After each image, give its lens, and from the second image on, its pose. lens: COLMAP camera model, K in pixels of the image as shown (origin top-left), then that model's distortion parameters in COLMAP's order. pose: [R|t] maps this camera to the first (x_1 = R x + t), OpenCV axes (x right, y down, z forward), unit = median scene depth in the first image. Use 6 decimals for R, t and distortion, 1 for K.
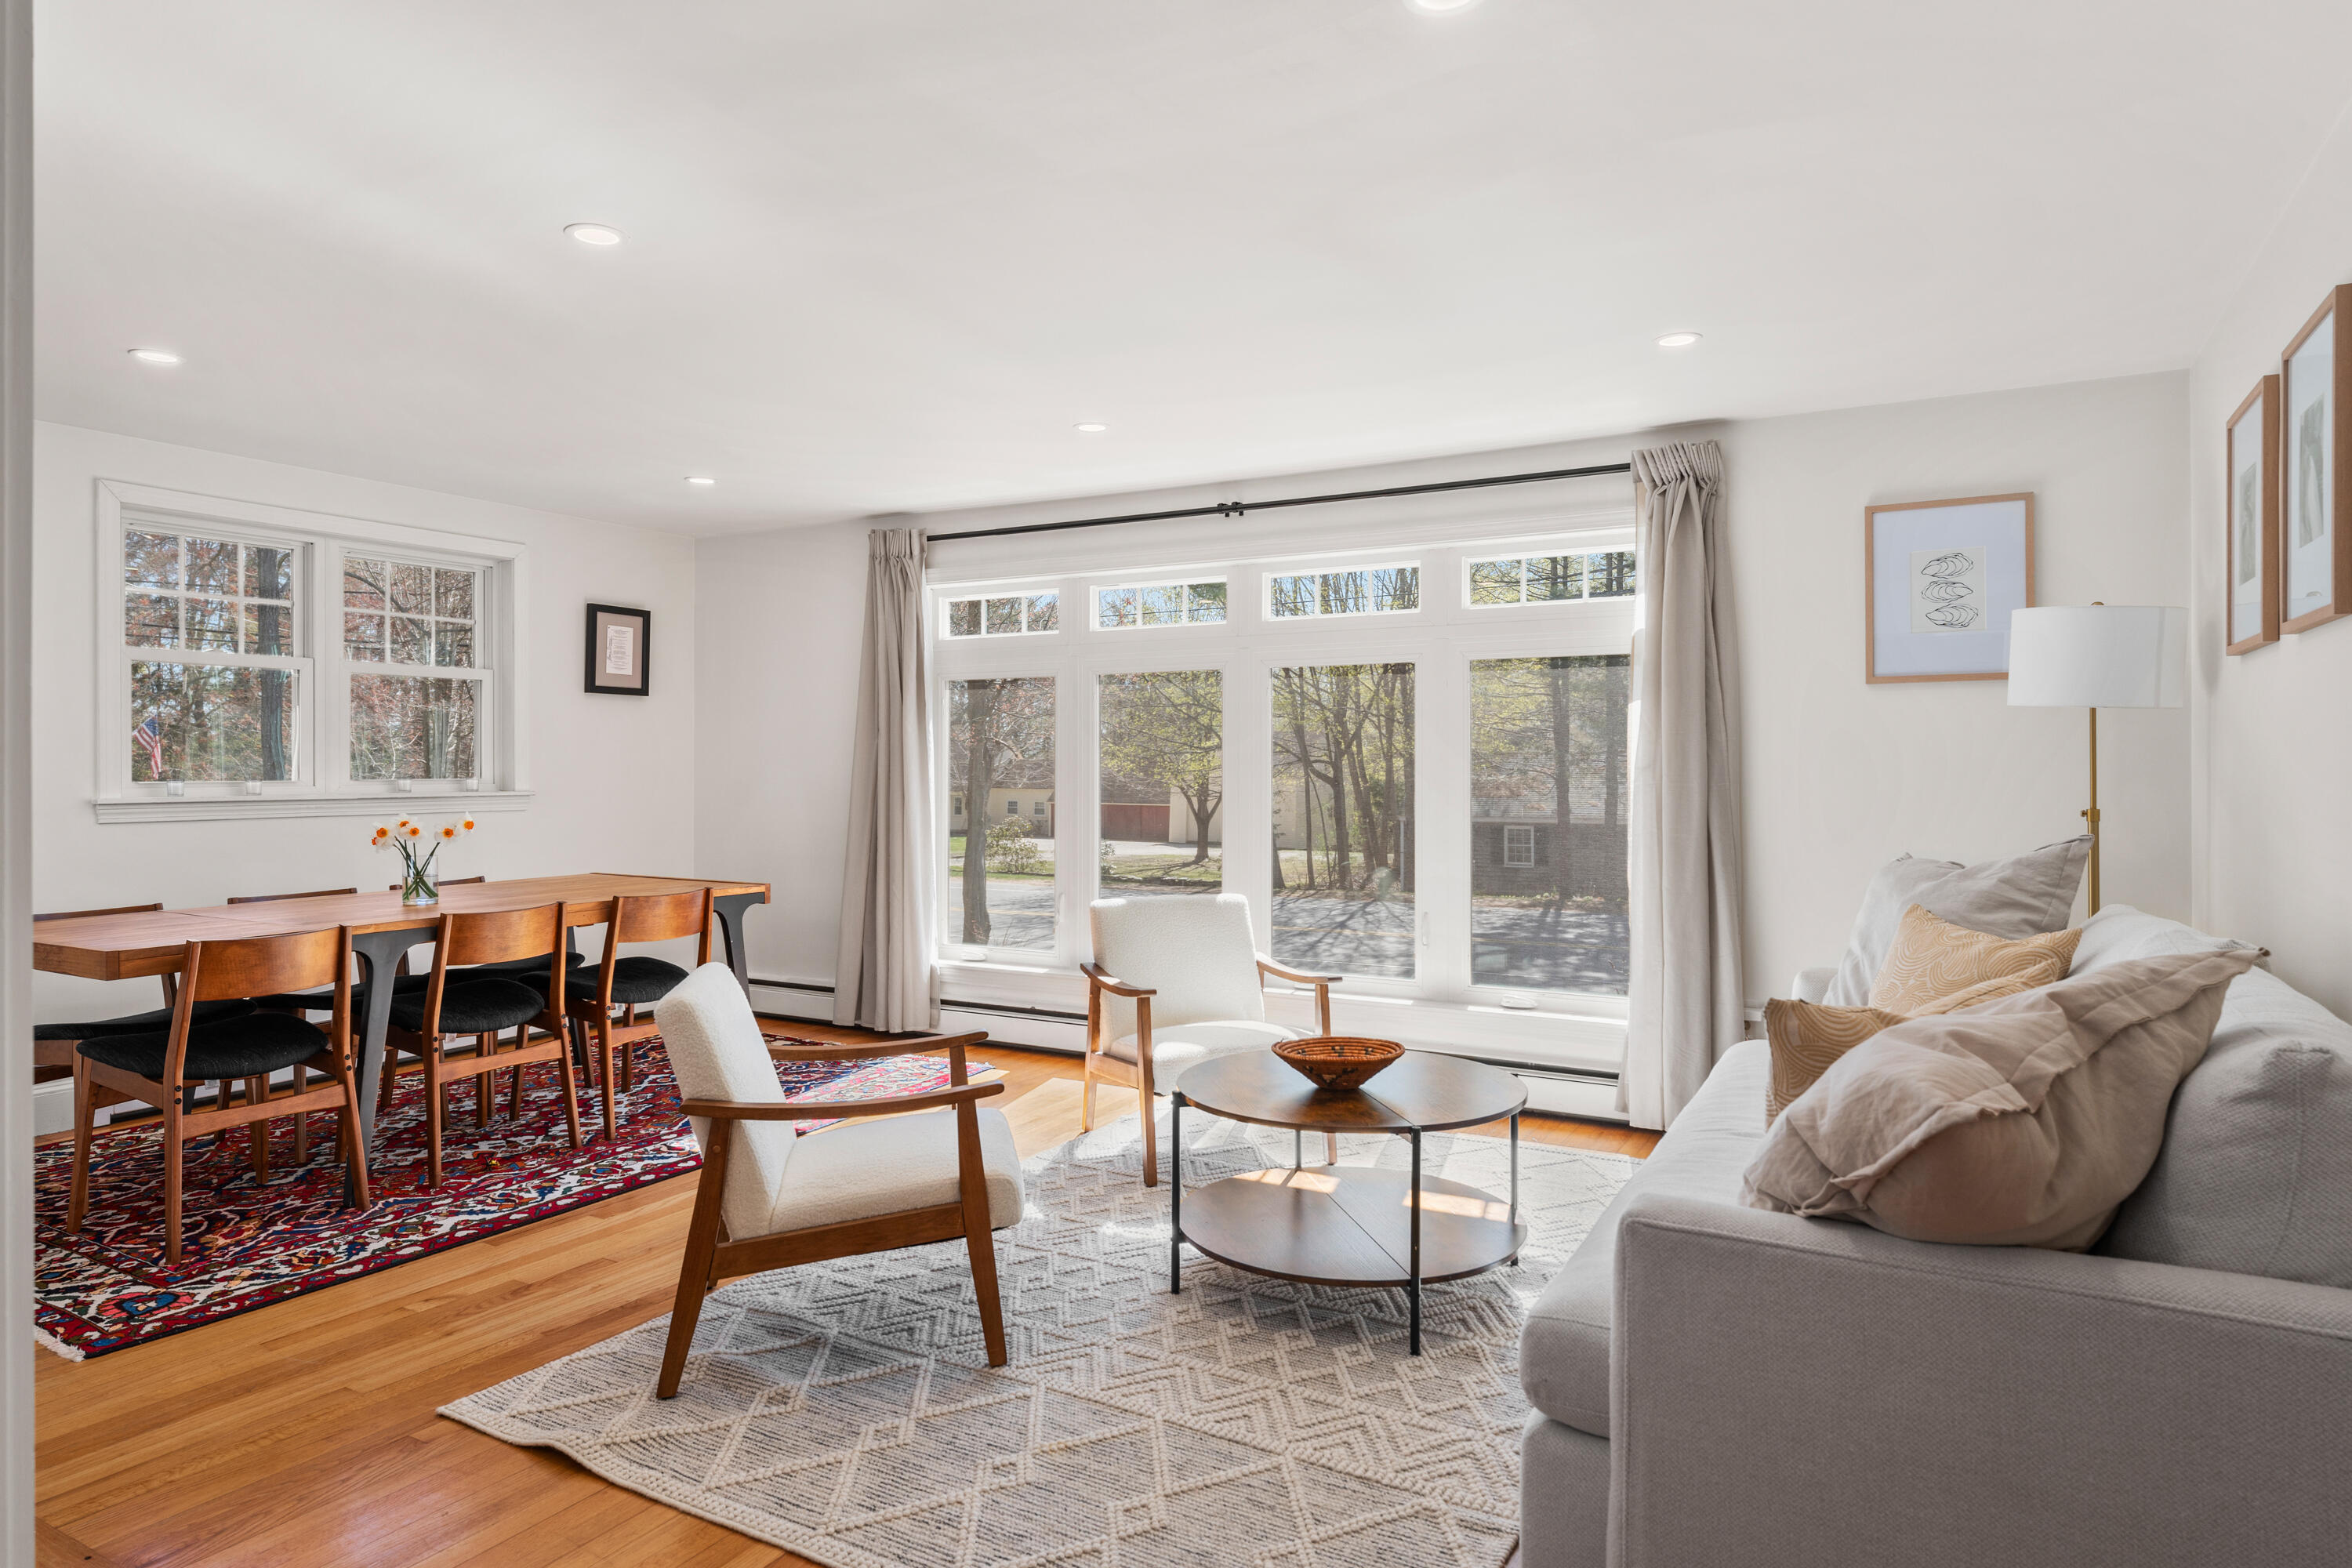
lens RADIAL K [[1372.6, 0, 1176.4], [0, 1372.6, 763.3], [0, 0, 1]] dist [0.002382, 0.001296]
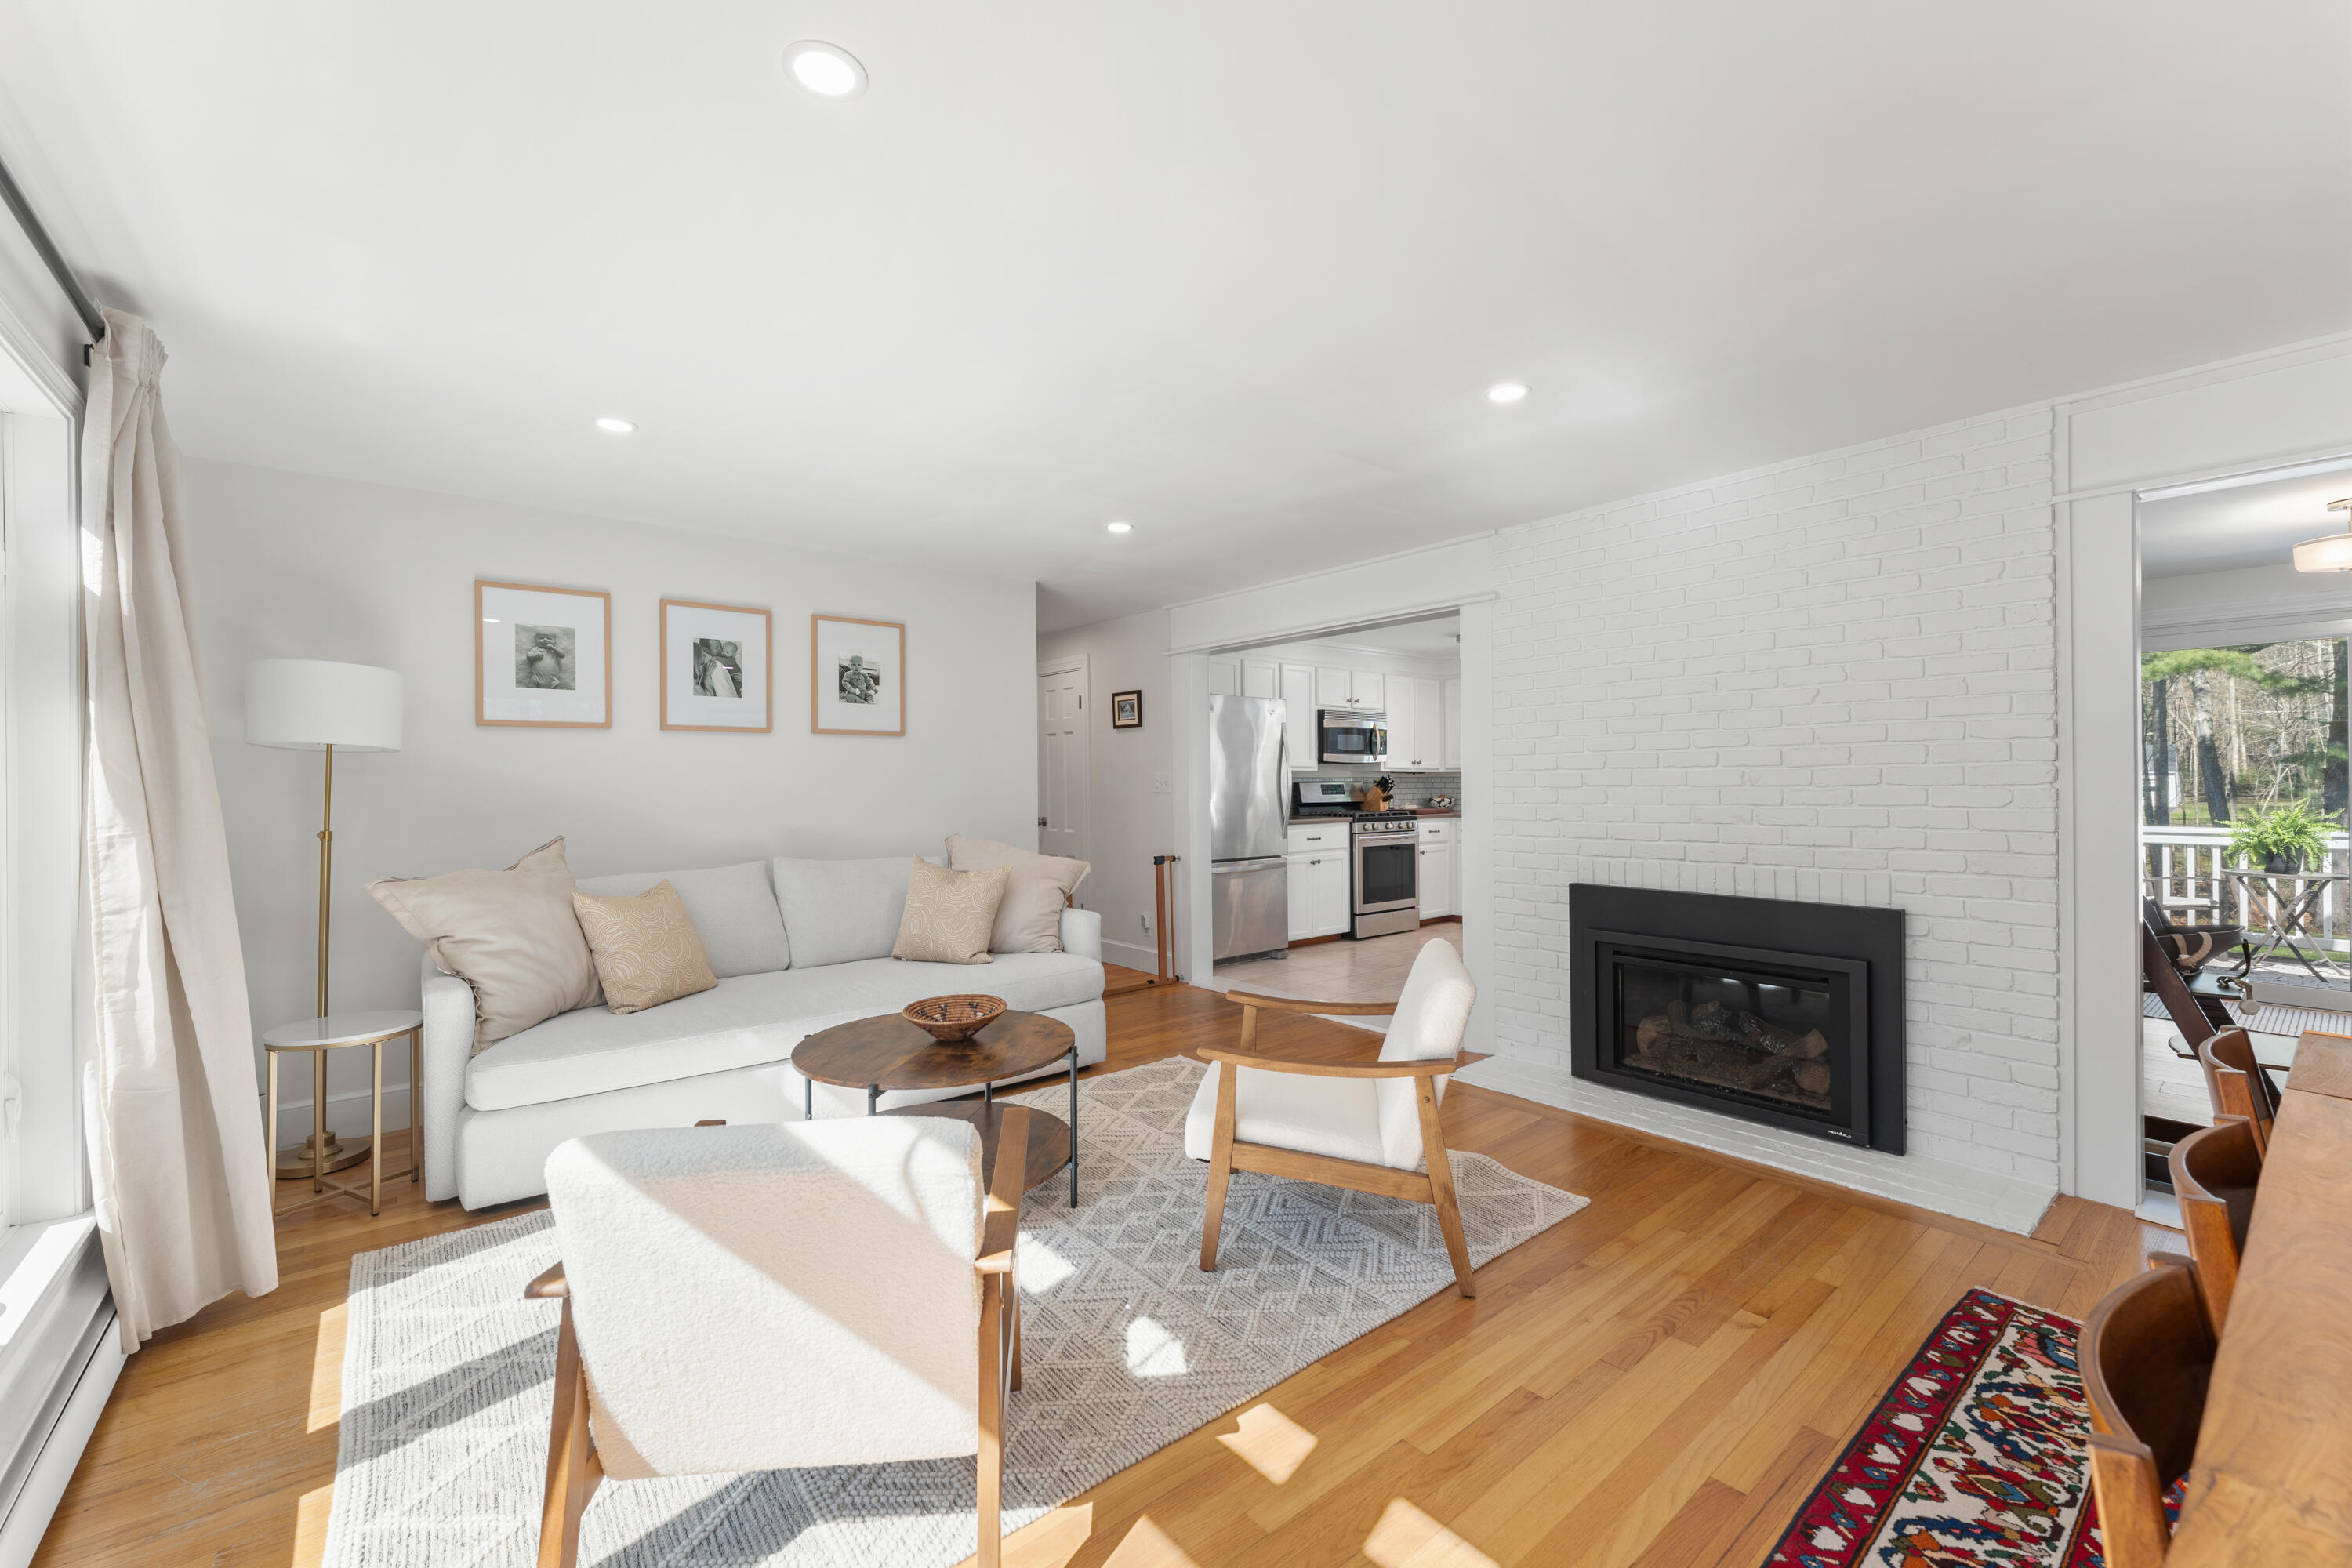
lens RADIAL K [[950.0, 0, 1164.8], [0, 950.0, 777.5], [0, 0, 1]] dist [-0.001084, -0.000612]
pose [[-0.932157, -0.003521, 0.362037, -0.335748], [-0.002580, 0.999992, 0.003082, 0.001614], [-0.362045, 0.001939, -0.932159, 1.495776]]
